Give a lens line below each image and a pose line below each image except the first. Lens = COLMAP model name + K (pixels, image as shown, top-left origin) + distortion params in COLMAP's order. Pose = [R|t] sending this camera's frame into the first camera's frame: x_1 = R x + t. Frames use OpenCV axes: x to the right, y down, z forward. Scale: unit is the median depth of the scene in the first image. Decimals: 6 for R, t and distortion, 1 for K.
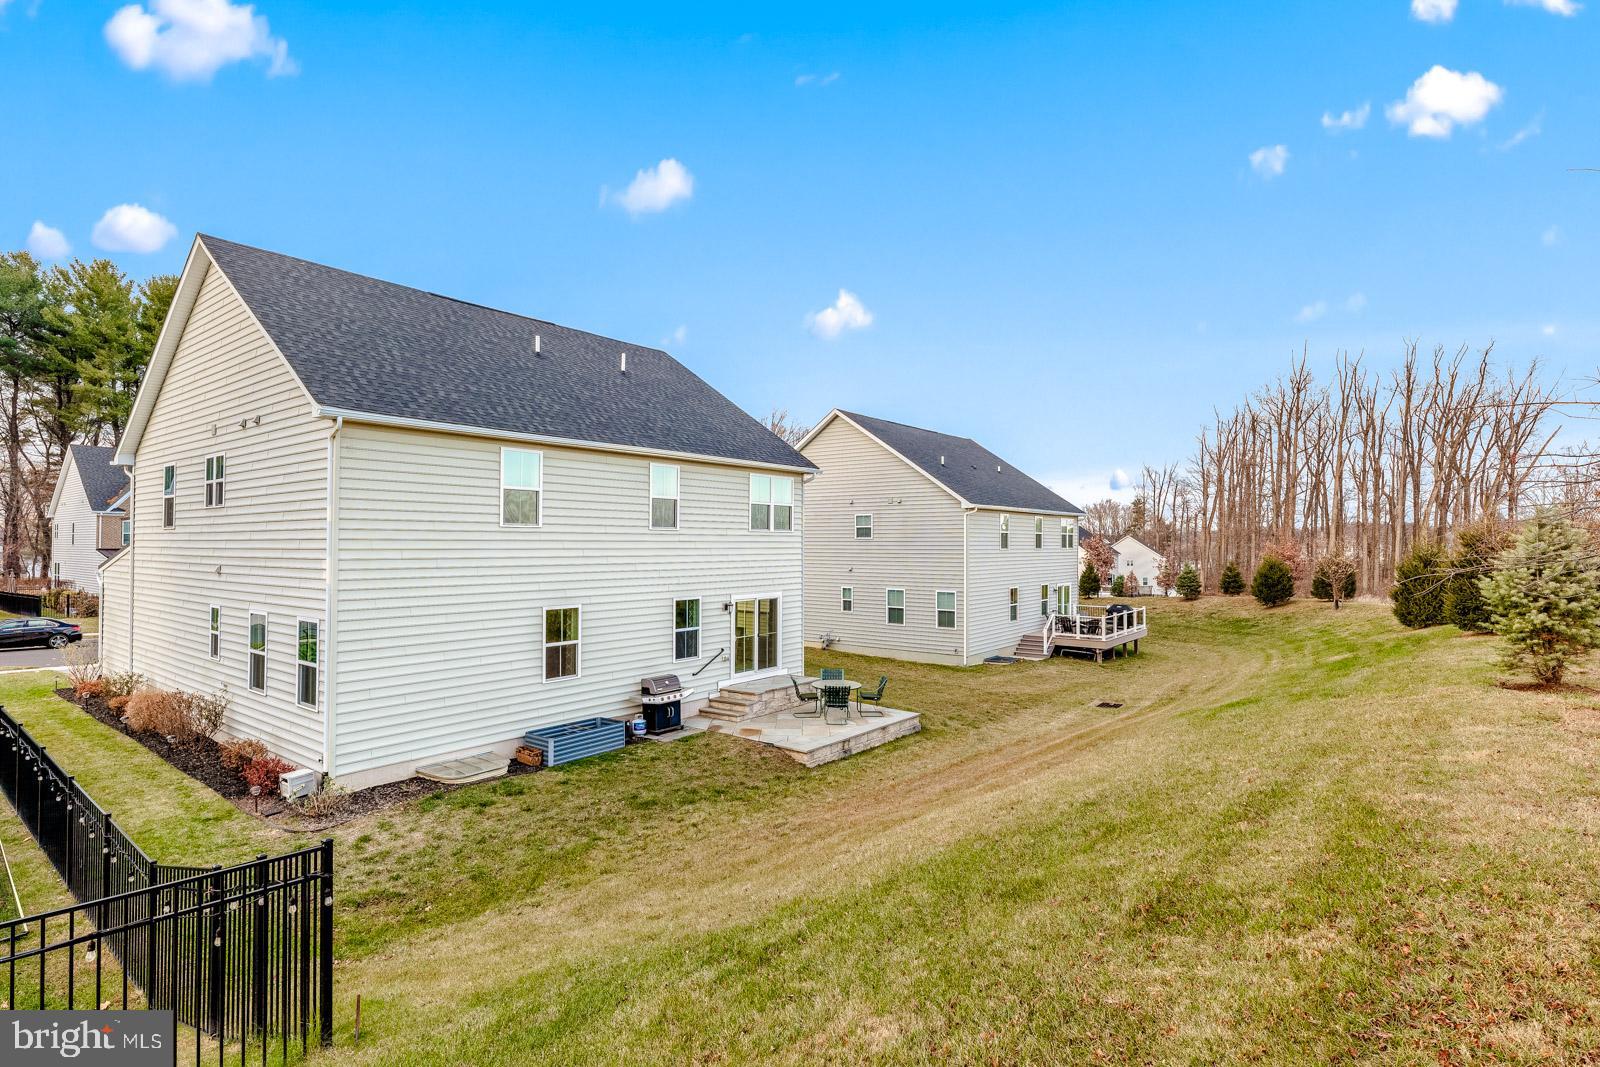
lens RADIAL K [[751.3, 0, 800.0], [0, 751.3, 533.5], [0, 0, 1]] dist [0.000391, -0.000058]
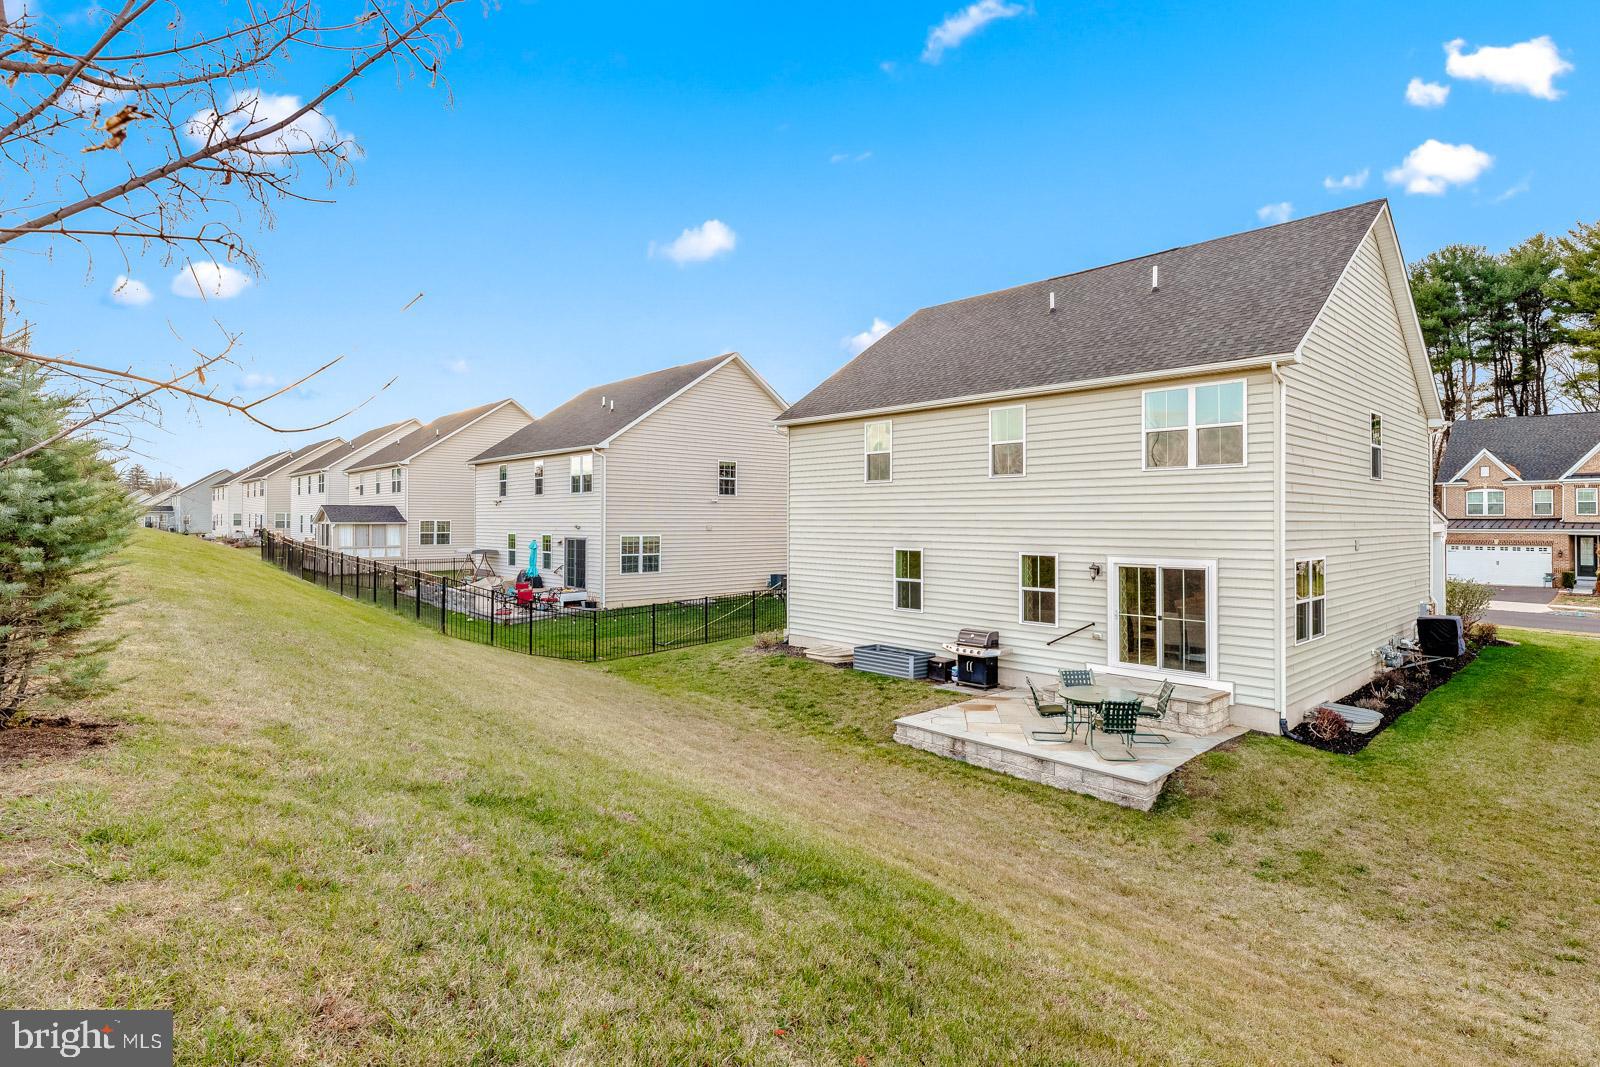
lens RADIAL K [[830.2, 0, 775.7], [0, 830.2, 528.5], [0, 0, 1]] dist [0.002565, 0.000351]
pose [[-0.170488, 0.031162, -0.984867, 0.931878], [0.031888, 0.999151, 0.026093, 0.023497], [0.984844, -0.026957, -0.171337, 0.947974]]
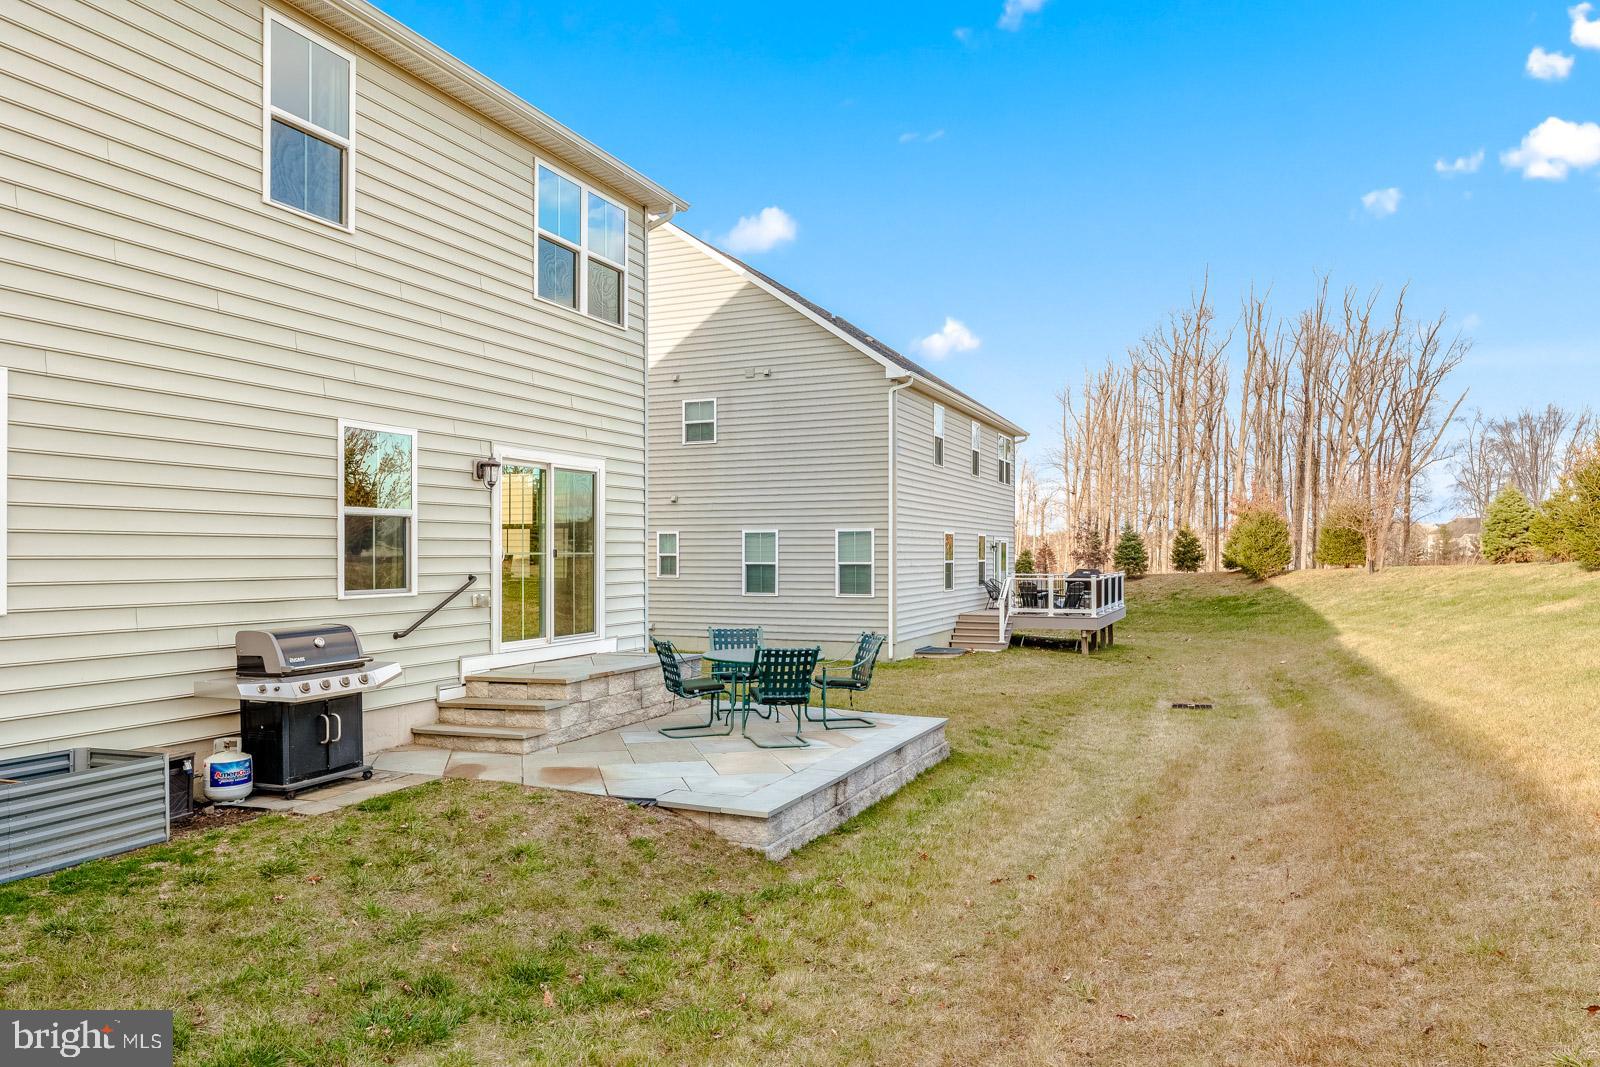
lens RADIAL K [[1034.7, 0, 779.6], [0, 1034.7, 545.5], [0, 0, 1]] dist [-0.000778, -0.000402]
pose [[0.970038, -0.000153, 0.242954, -0.090227], [-0.003120, 0.999910, 0.013085, 0.149445], [-0.242934, -0.013451, 0.969950, 0.502892]]
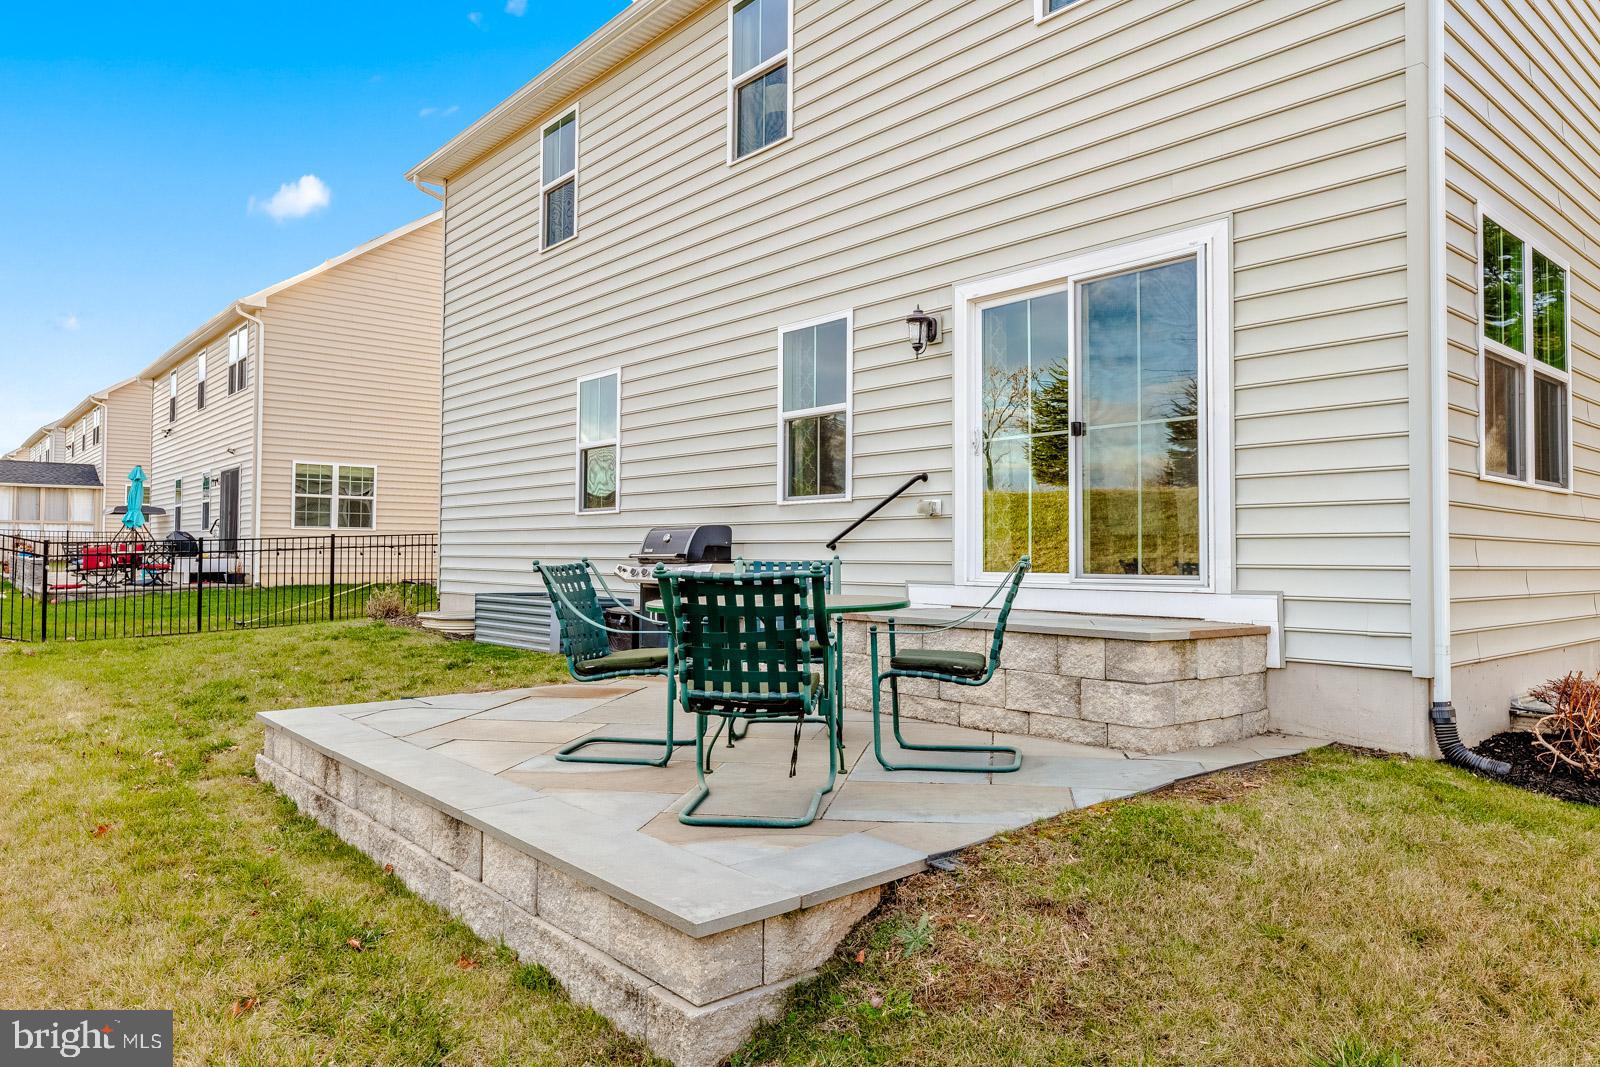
lens RADIAL K [[1034.7, 0, 779.6], [0, 1034.7, 545.5], [0, 0, 1]] dist [-0.000778, -0.000402]
pose [[-0.209000, 0.001850, -0.977914, 0.347638], [0.026519, 0.999641, -0.003777, 0.208081], [0.977556, -0.026723, -0.208974, 1.184093]]
